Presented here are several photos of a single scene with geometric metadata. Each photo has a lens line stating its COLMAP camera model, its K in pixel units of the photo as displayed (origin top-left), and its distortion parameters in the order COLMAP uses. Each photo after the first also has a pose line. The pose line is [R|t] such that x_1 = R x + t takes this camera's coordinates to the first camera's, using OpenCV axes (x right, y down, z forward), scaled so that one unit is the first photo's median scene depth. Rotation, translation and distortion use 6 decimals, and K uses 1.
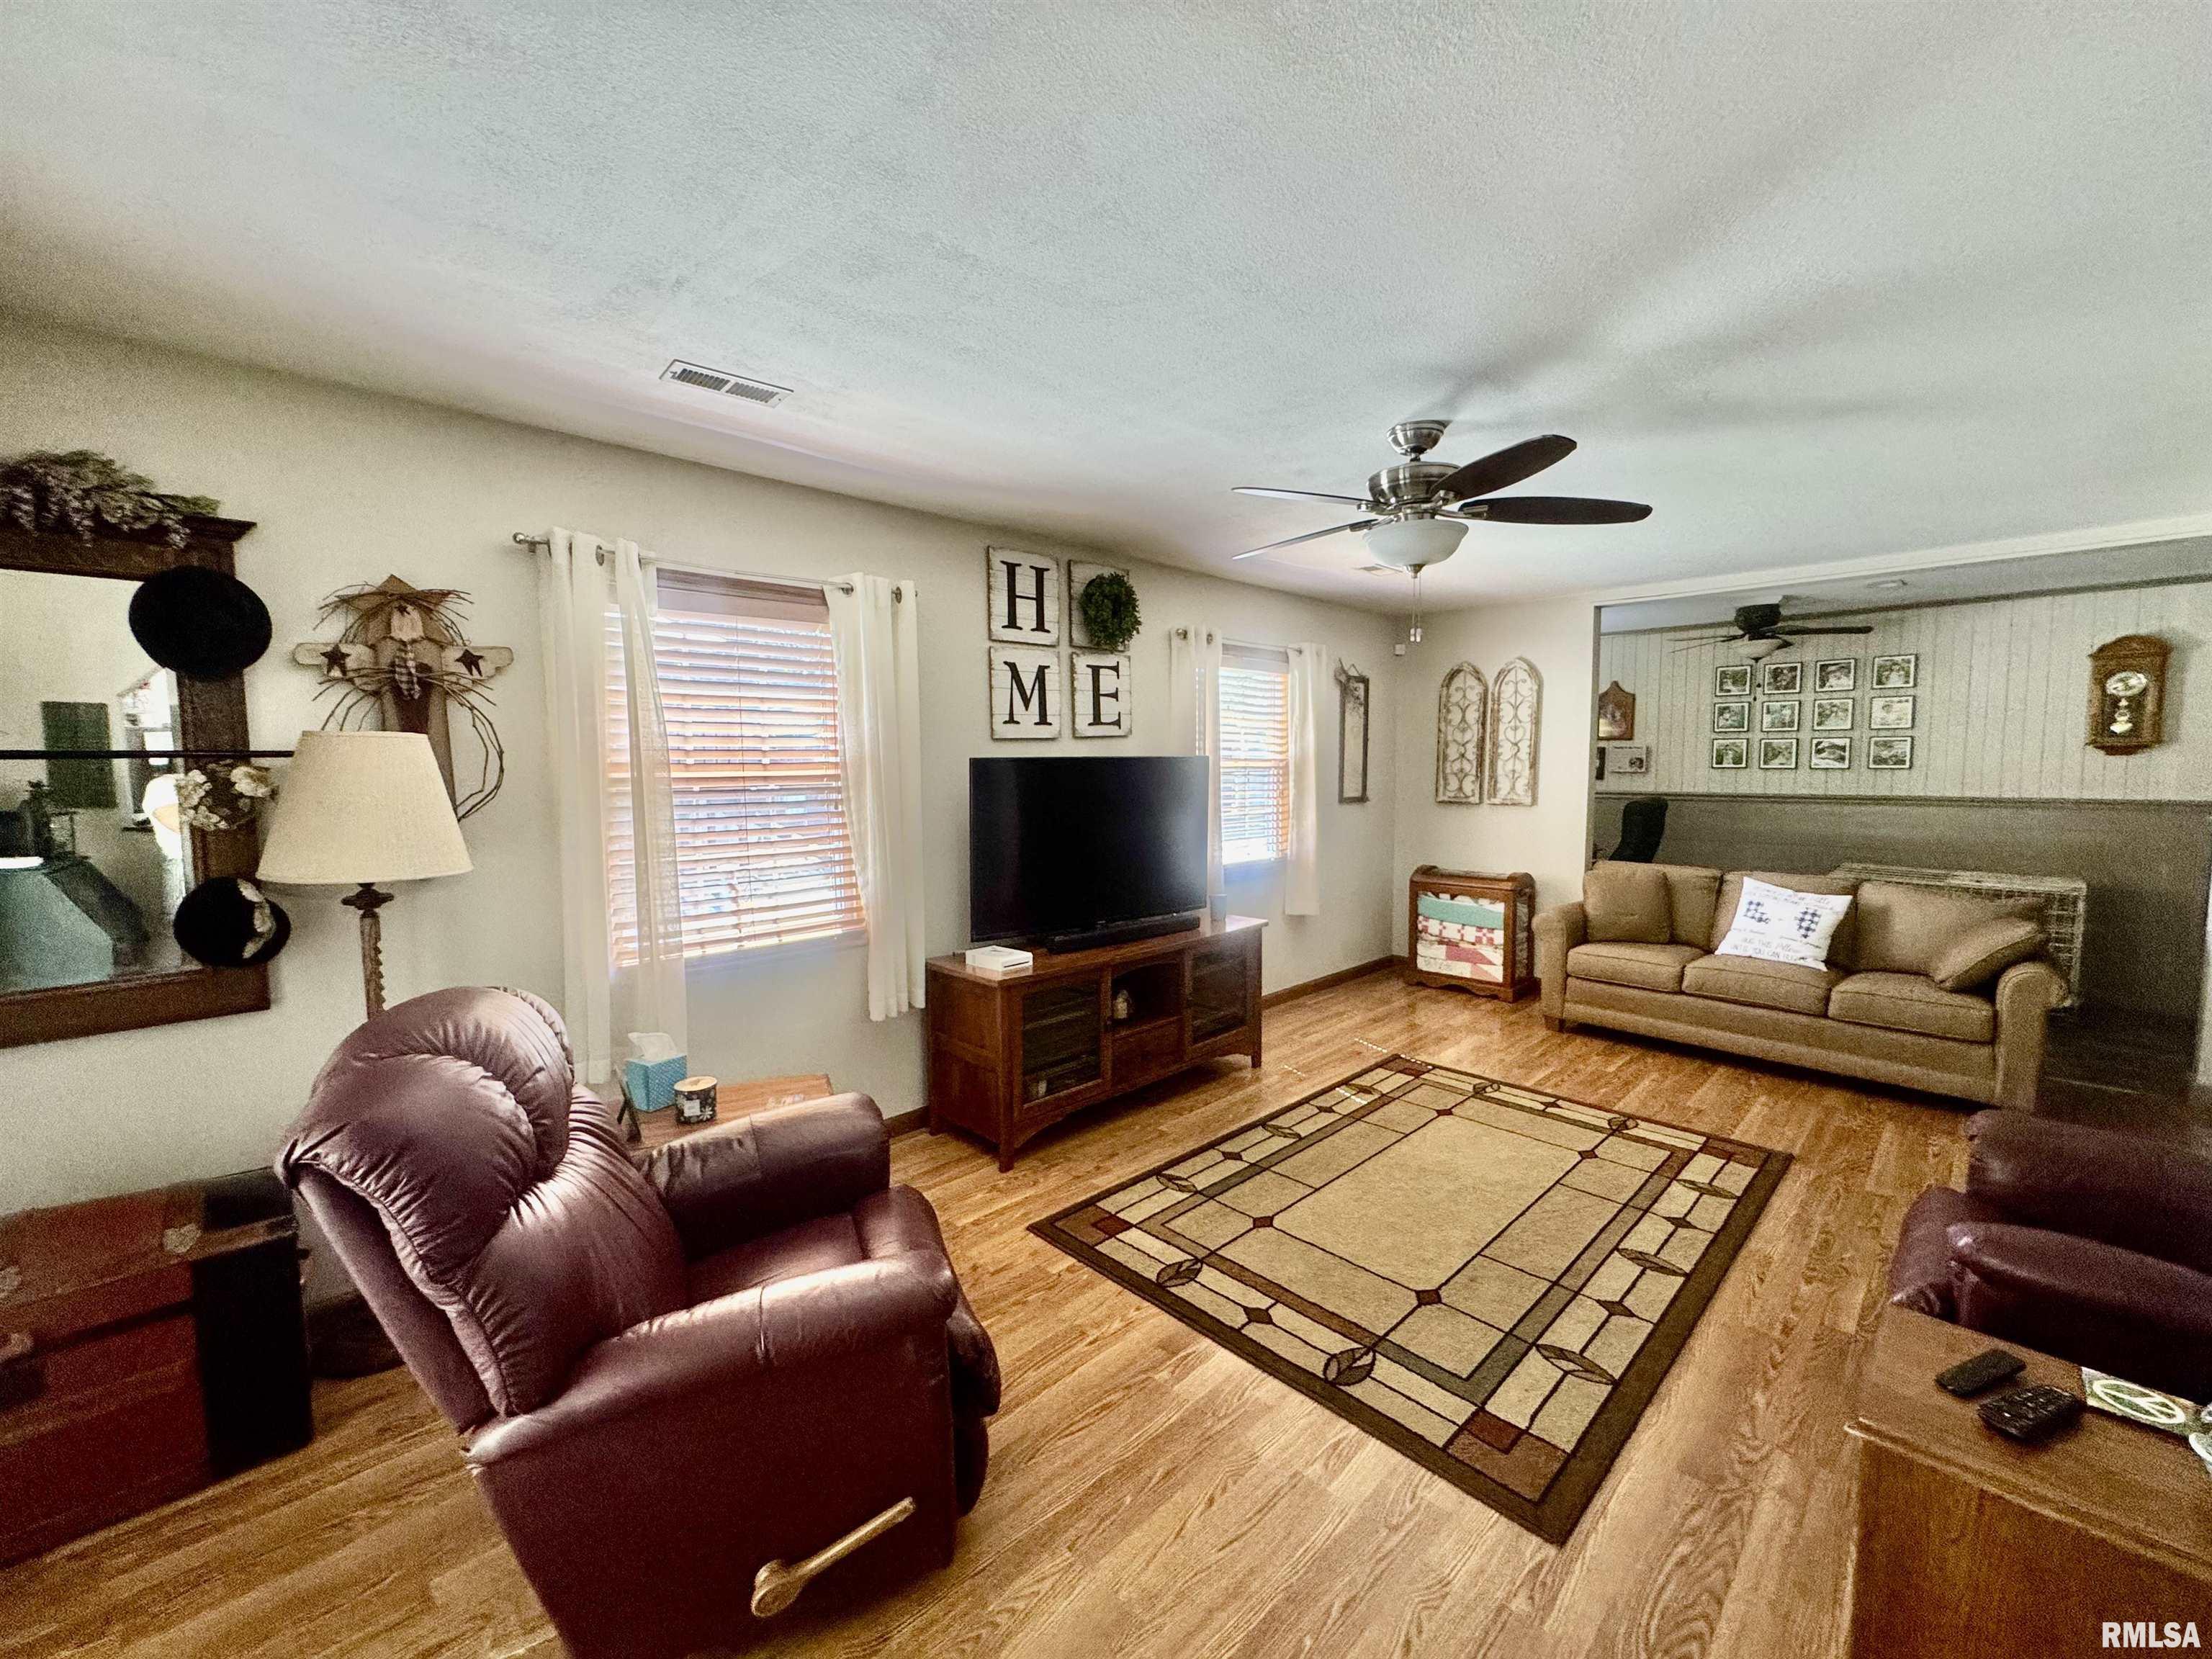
lens RADIAL K [[887.4, 0, 1099.5], [0, 887.4, 834.0], [0, 0, 1]] dist [-0.002511, -0.000090]
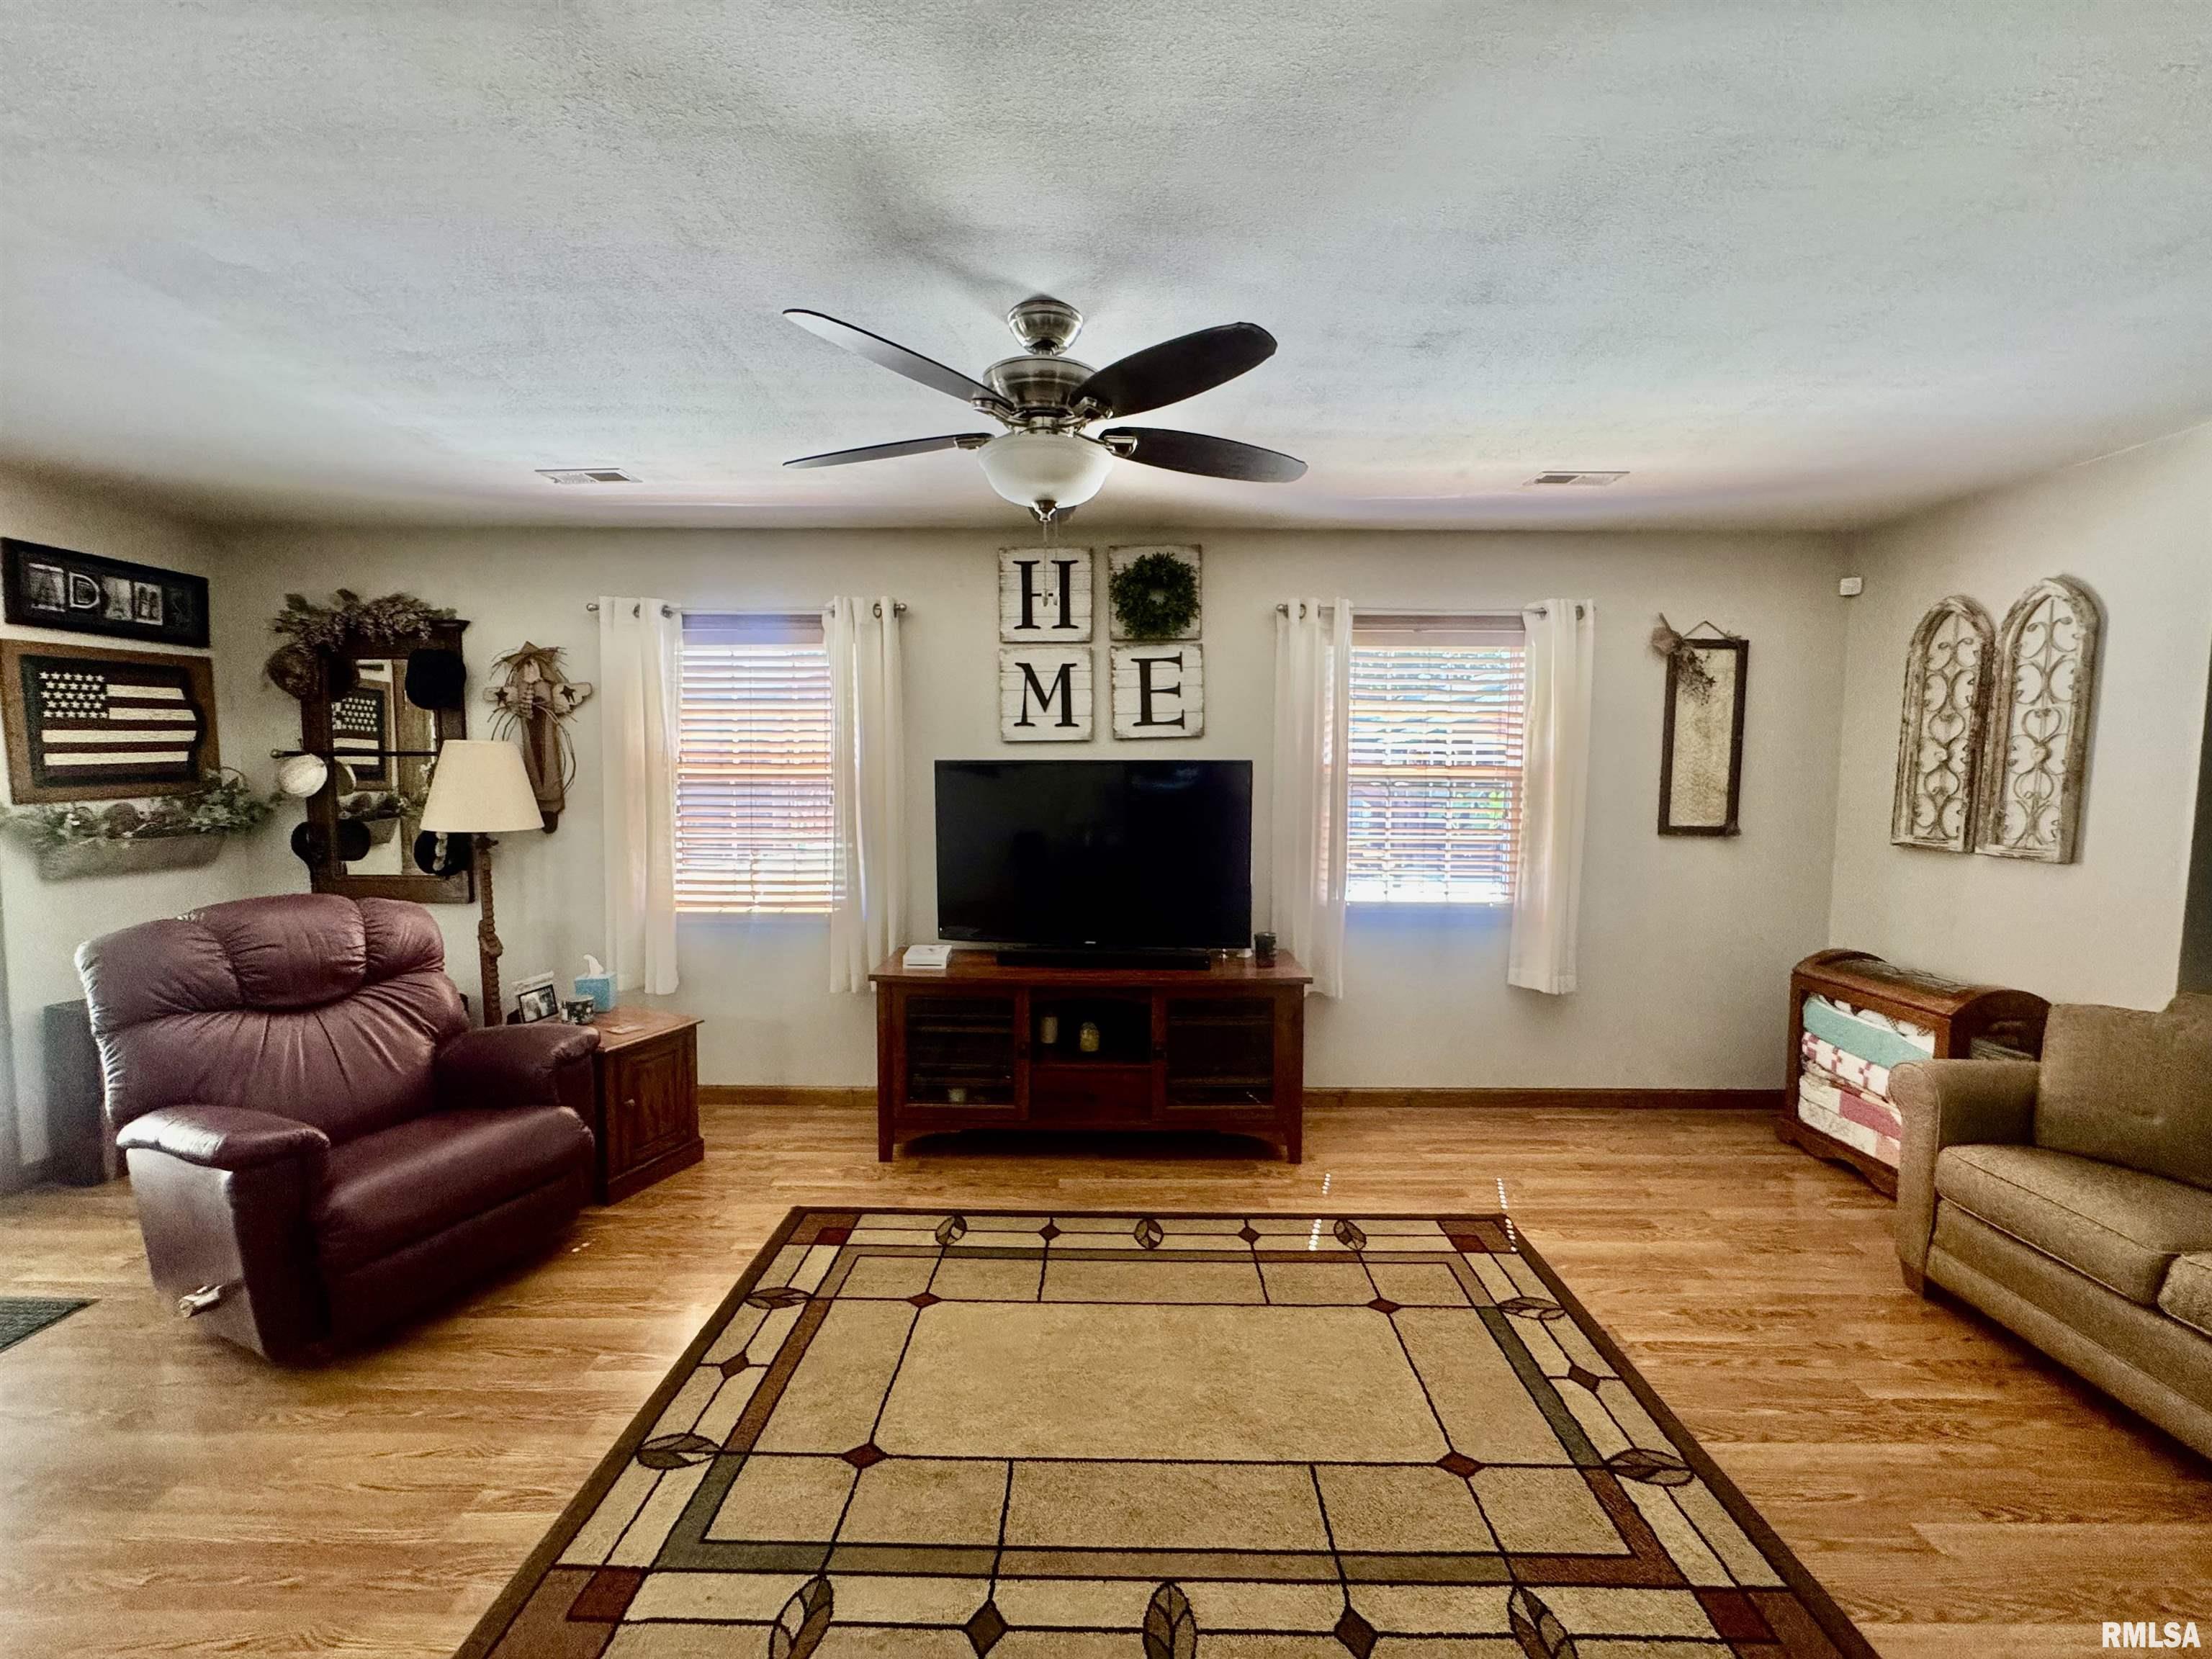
lens RADIAL K [[887.4, 0, 1107.7], [0, 887.4, 828.8], [0, 0, 1]] dist [-0.002511, -0.000090]
pose [[0.714551, 0.061613, -0.696865, 0.645977], [-0.067611, 0.997533, 0.018870, -0.034851], [0.696308, 0.033632, 0.716954, 0.358200]]
